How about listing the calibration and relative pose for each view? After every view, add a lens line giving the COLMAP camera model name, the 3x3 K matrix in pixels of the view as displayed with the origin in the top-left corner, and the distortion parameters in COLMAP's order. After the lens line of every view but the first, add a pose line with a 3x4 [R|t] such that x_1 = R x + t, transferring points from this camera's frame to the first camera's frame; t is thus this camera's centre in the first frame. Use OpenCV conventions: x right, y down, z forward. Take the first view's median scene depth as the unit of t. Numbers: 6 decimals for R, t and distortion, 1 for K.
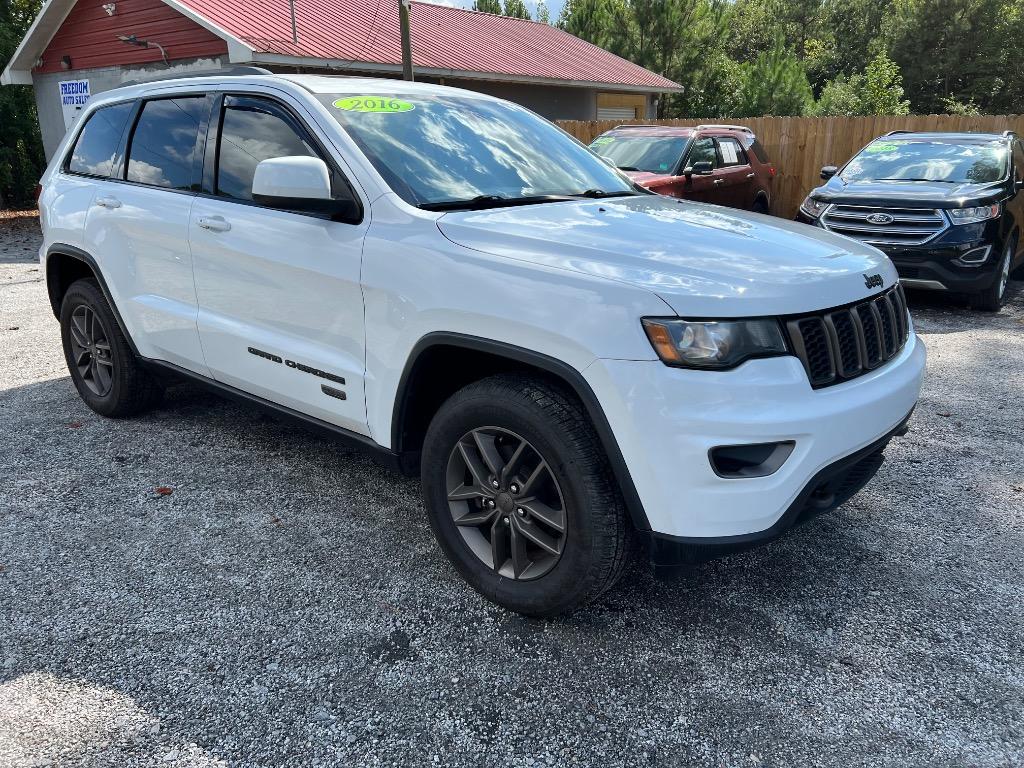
lens RADIAL K [[847.7, 0, 518.9], [0, 847.7, 382.0], [0, 0, 1]] dist [0.029376, -0.008093]
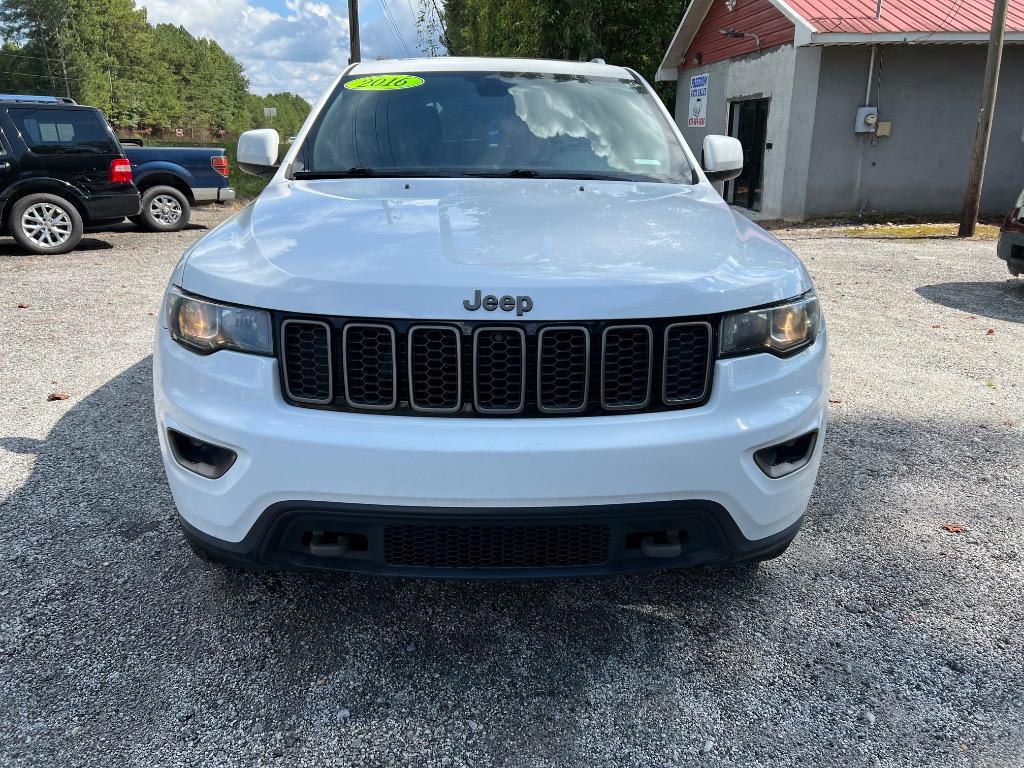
lens RADIAL K [[847.7, 0, 518.9], [0, 847.7, 382.0], [0, 0, 1]] dist [0.029376, -0.008093]
pose [[0.610596, 0.224230, -0.759535, 0.271086], [-0.217972, 0.969620, 0.111022, -0.037534], [0.761355, 0.097767, 0.640921, 0.154656]]
